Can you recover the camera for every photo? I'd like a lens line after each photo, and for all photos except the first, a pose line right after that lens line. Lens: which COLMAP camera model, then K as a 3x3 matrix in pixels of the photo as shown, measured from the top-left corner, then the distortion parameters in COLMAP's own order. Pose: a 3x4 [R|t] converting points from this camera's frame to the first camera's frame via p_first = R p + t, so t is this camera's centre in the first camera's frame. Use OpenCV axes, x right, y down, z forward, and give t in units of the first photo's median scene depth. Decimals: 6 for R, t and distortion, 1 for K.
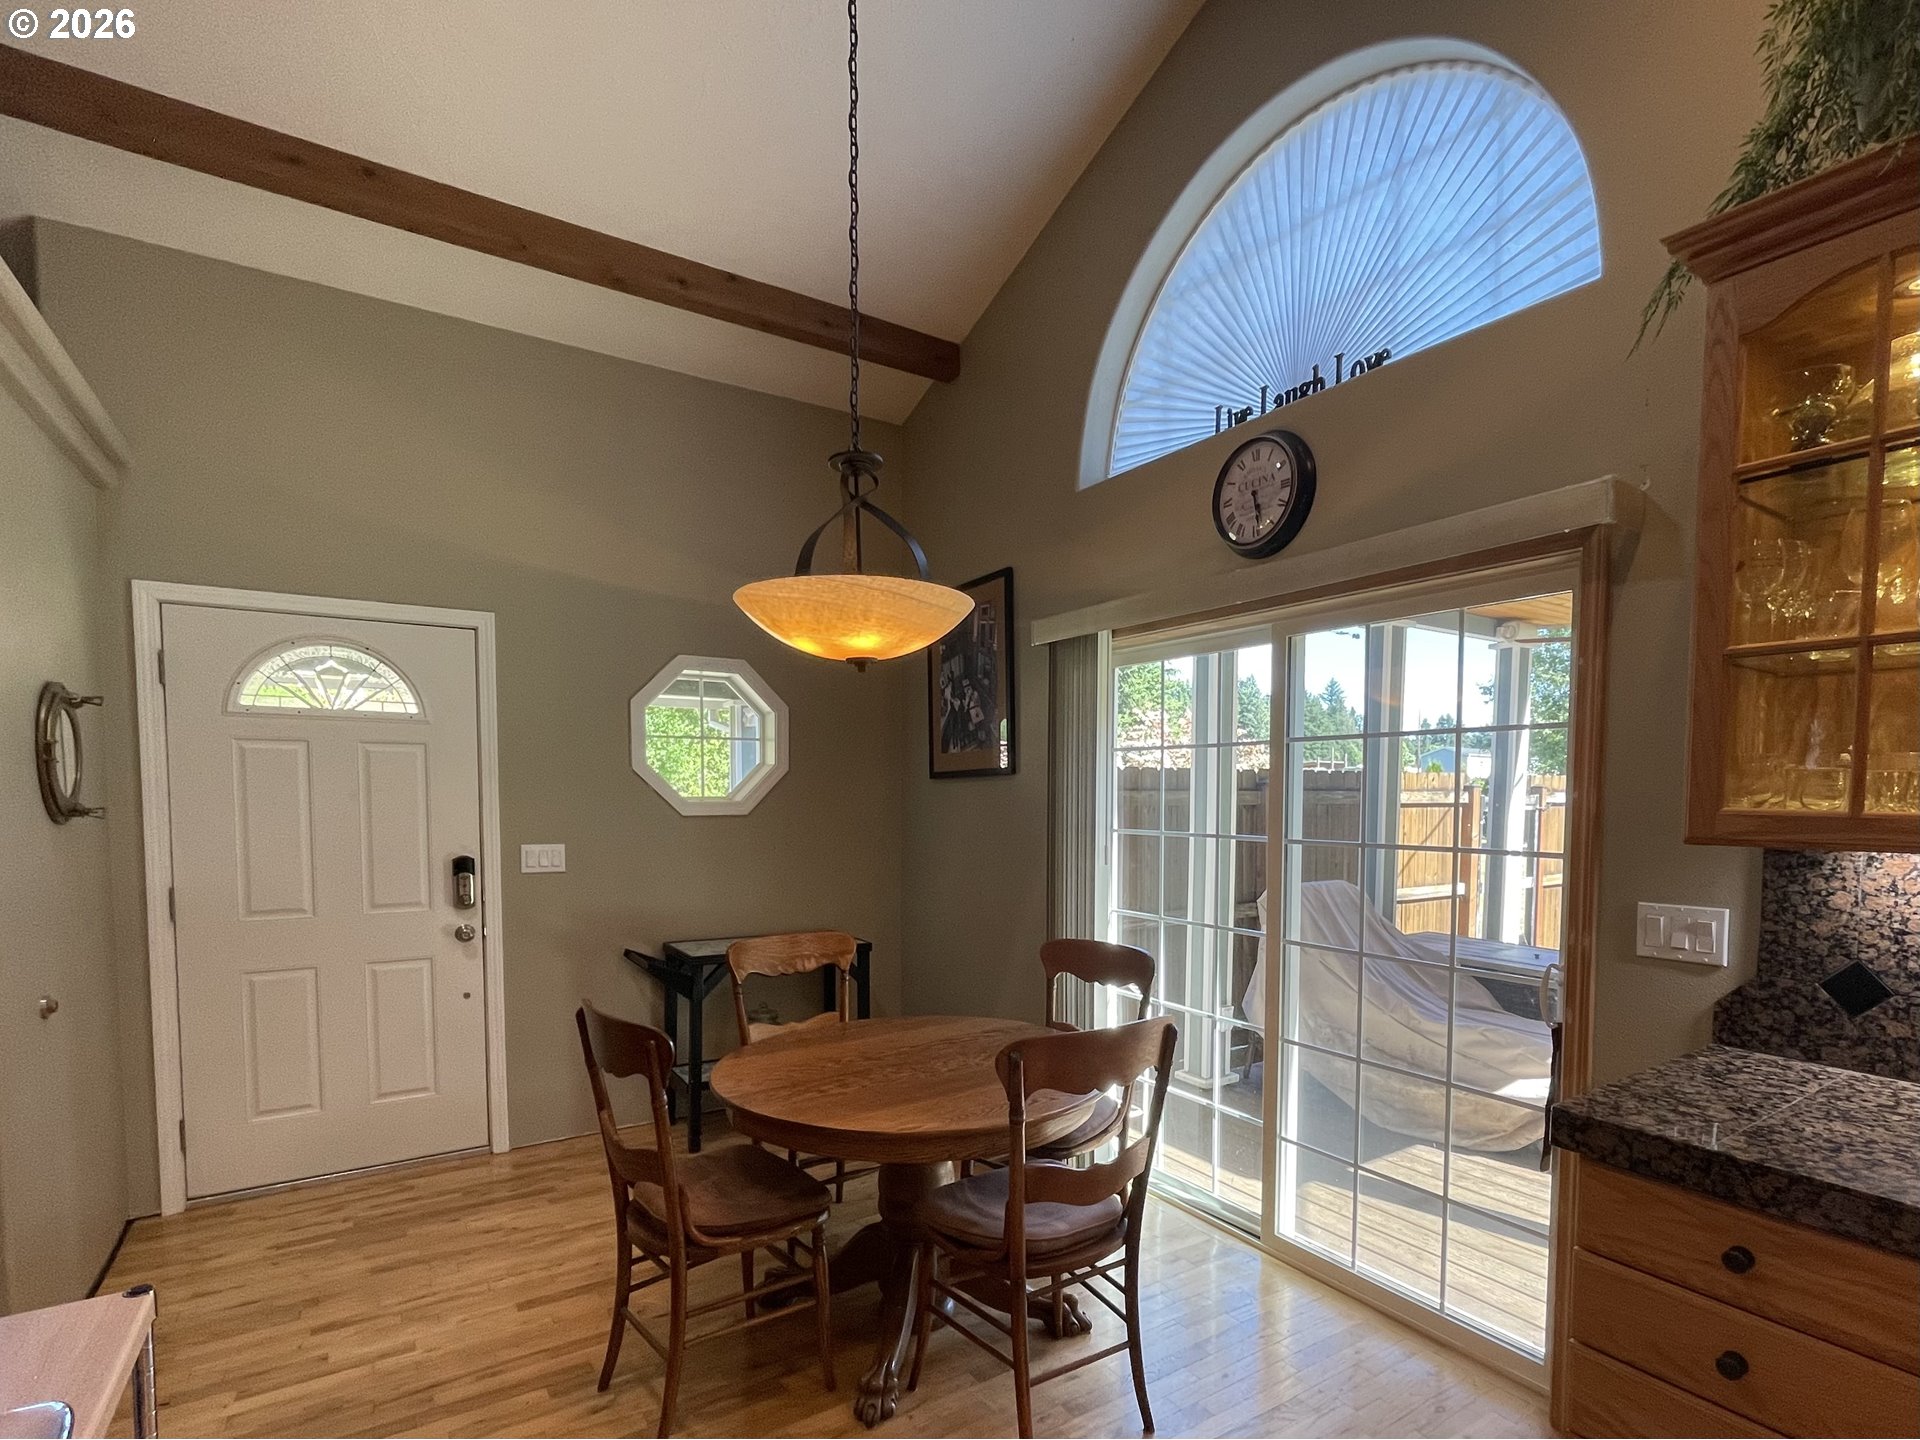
lens RADIAL K [[952.8, 0, 1013.9], [0, 952.8, 839.8], [0, 0, 1]] dist [-0.003581, 0.001946]
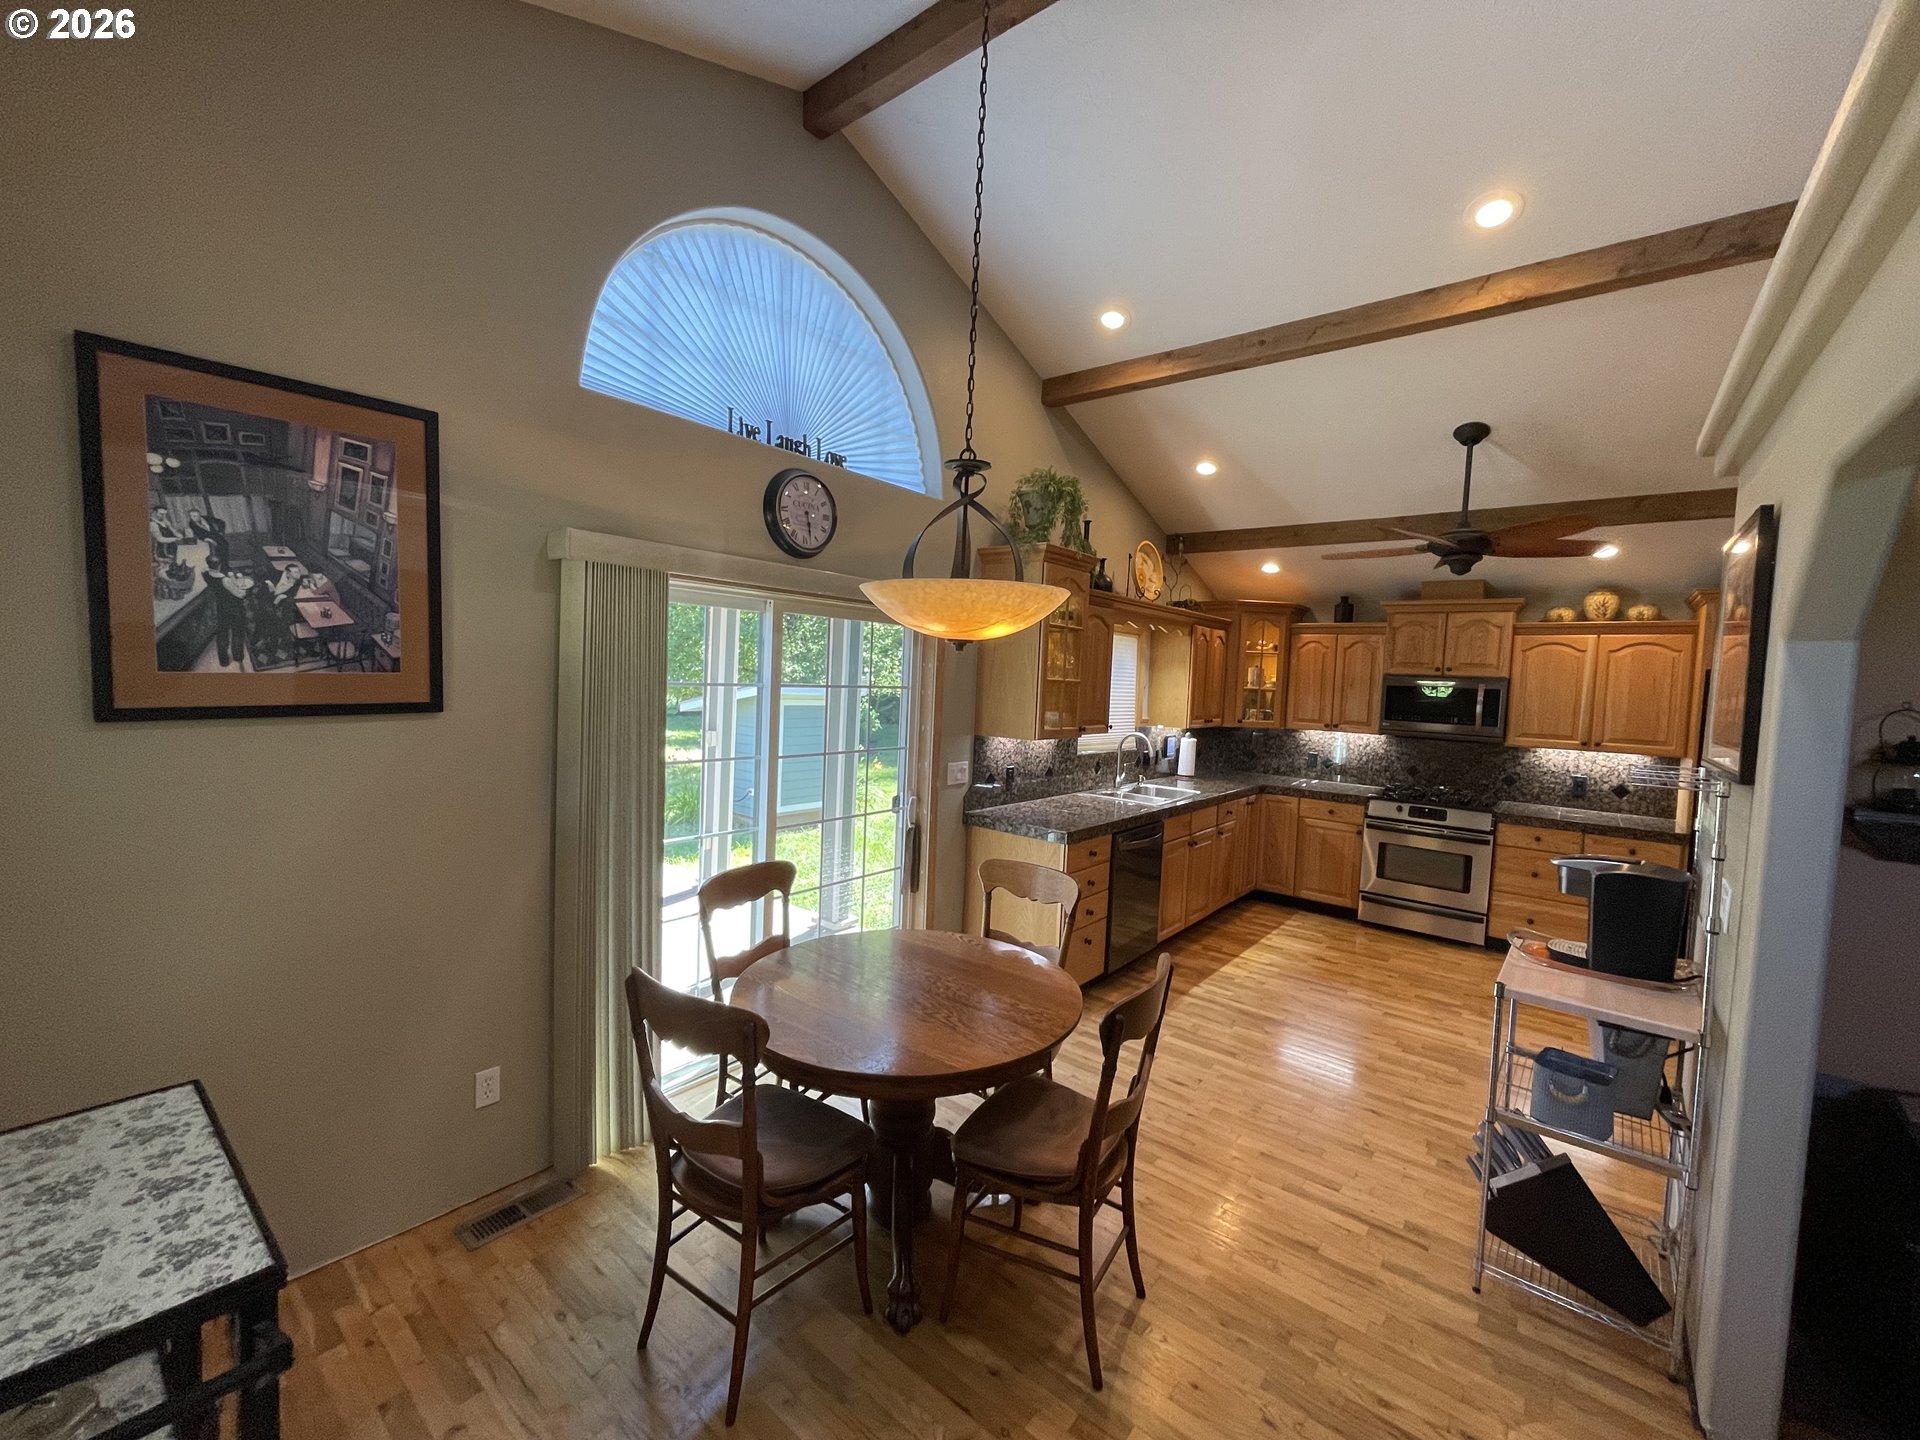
lens RADIAL K [[777.2, 0, 958.3], [0, 777.2, 717.0], [0, 0, 1]] dist [-0.002723, -0.000095]
pose [[-0.280777, -0.066240, 0.957484, -0.859335], [0.007909, 0.997422, 0.071323, -0.134392], [-0.959740, 0.027598, -0.279529, 1.036025]]
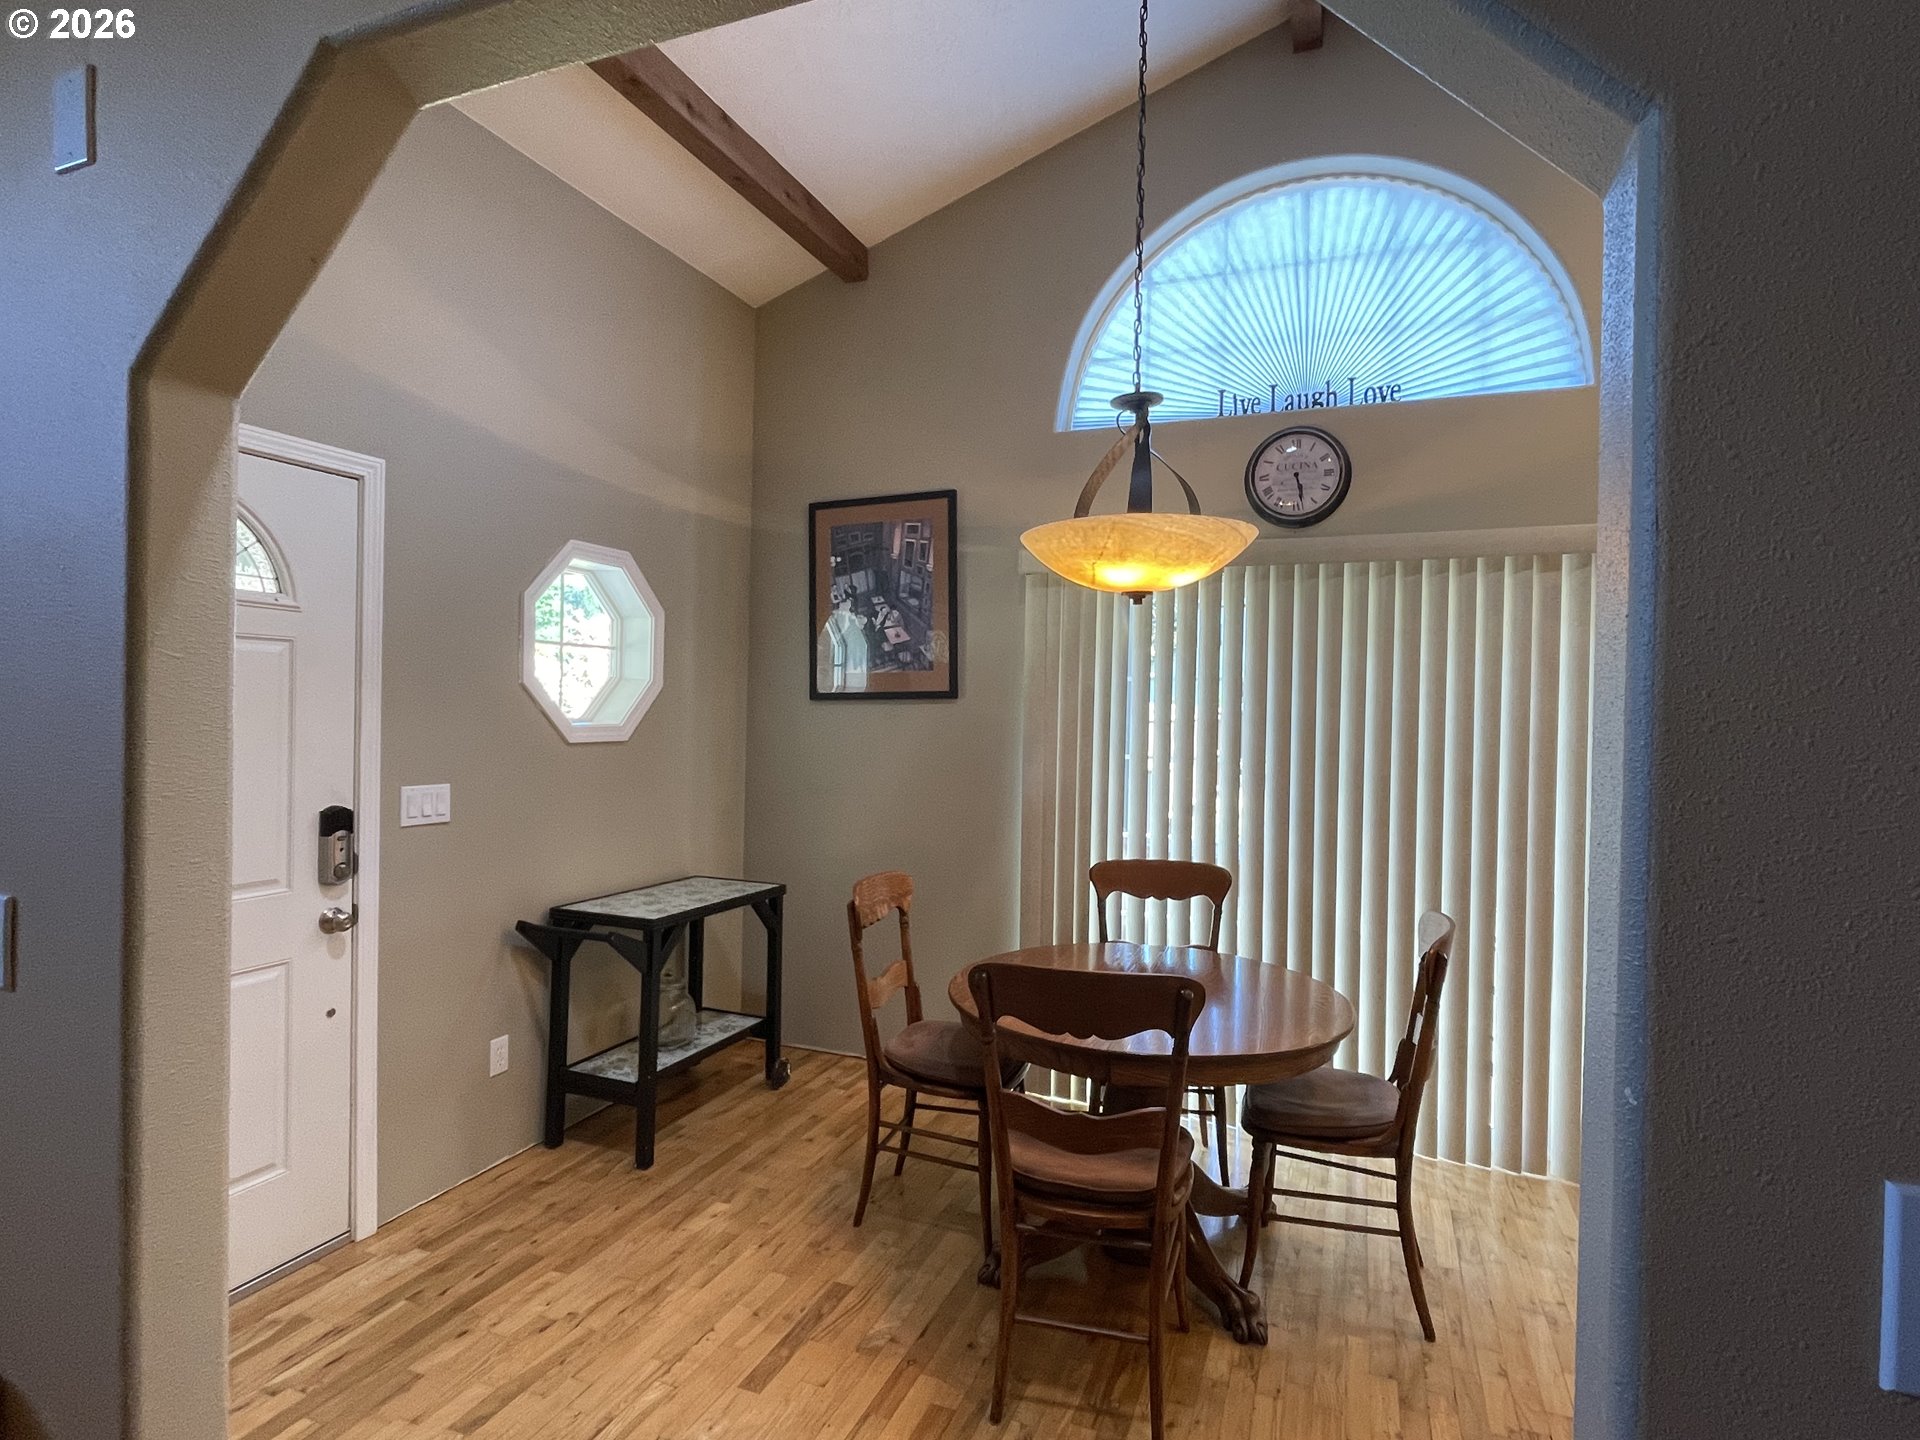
lens RADIAL K [[988.6, 0, 964.9], [0, 988.6, 712.3], [0, 0, 1]] dist [-0.000984, -0.000549]
pose [[0.829052, 0.008712, 0.559104, -0.737516], [0.014126, 0.999233, -0.036517, -0.022191], [-0.558993, 0.038172, 0.828293, 0.195101]]
